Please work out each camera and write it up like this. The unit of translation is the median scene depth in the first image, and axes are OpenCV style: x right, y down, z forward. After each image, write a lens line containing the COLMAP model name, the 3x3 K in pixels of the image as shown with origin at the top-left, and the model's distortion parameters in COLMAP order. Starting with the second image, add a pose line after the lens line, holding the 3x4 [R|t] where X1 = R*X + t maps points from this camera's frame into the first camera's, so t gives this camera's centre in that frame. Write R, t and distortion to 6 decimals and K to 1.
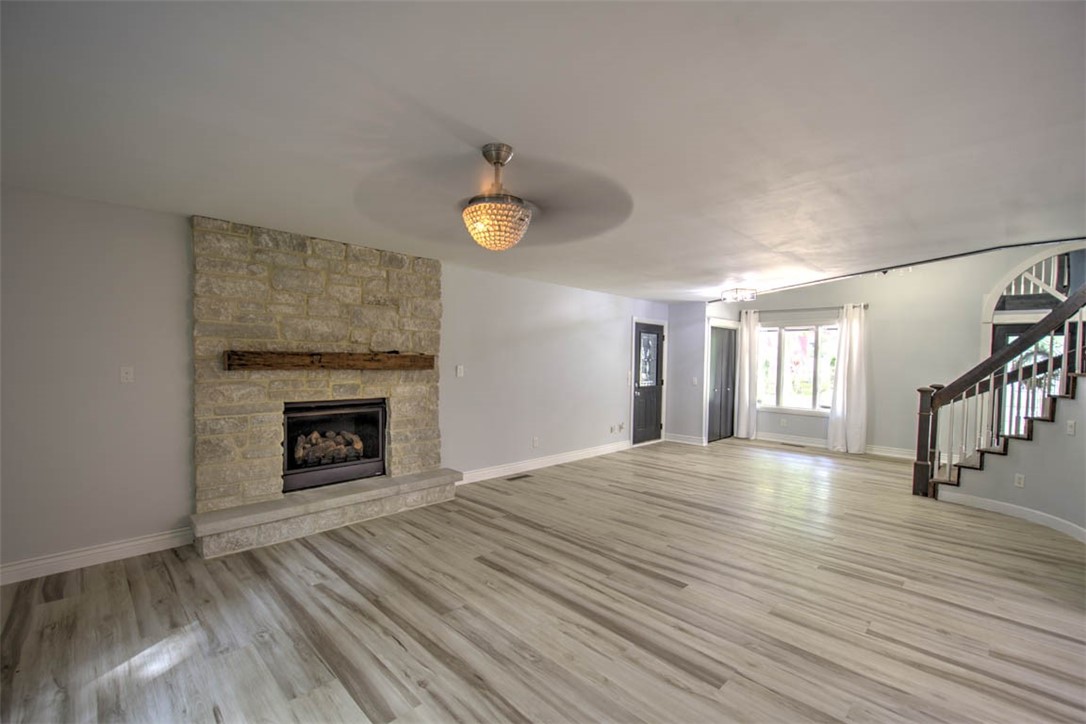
lens RADIAL K [[467.5, 0, 542.5], [0, 467.5, 359.0], [0, 0, 1]] dist [0.005627, 0.000625]
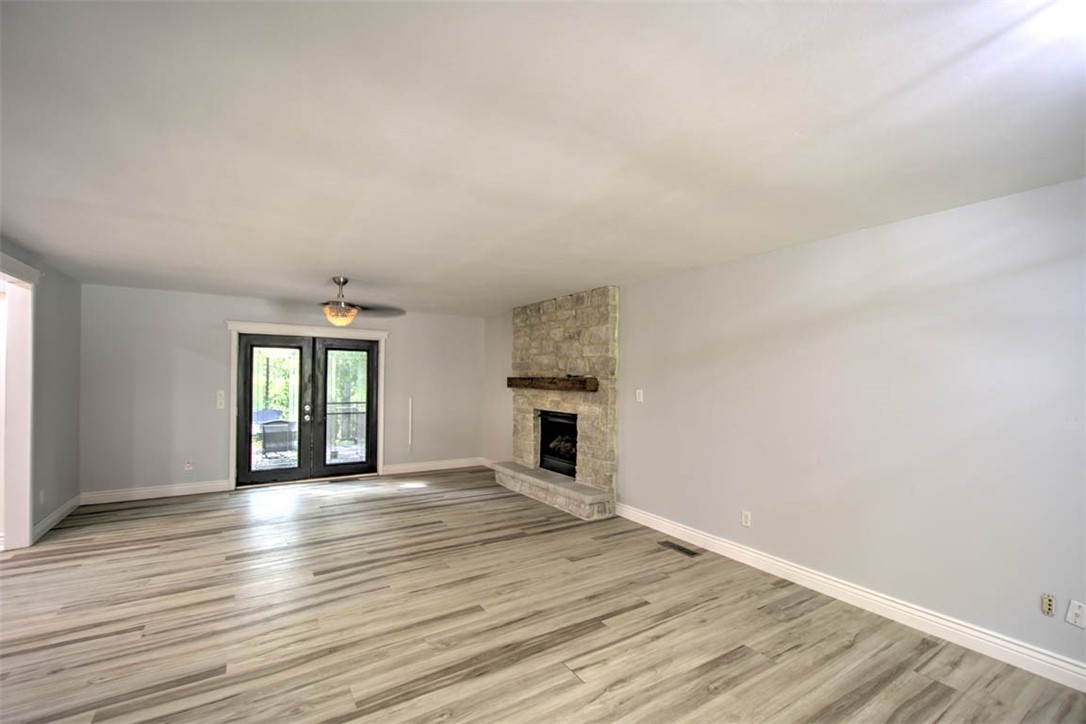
lens RADIAL K [[467.5, 0, 542.2], [0, 467.5, 373.7], [0, 0, 1]] dist [0.005627, 0.000625]
pose [[-0.217298, -0.026243, -0.975752, 0.923087], [-0.012452, 0.999632, -0.024113, 0.009510], [0.976026, 0.006911, -0.217545, 1.255268]]
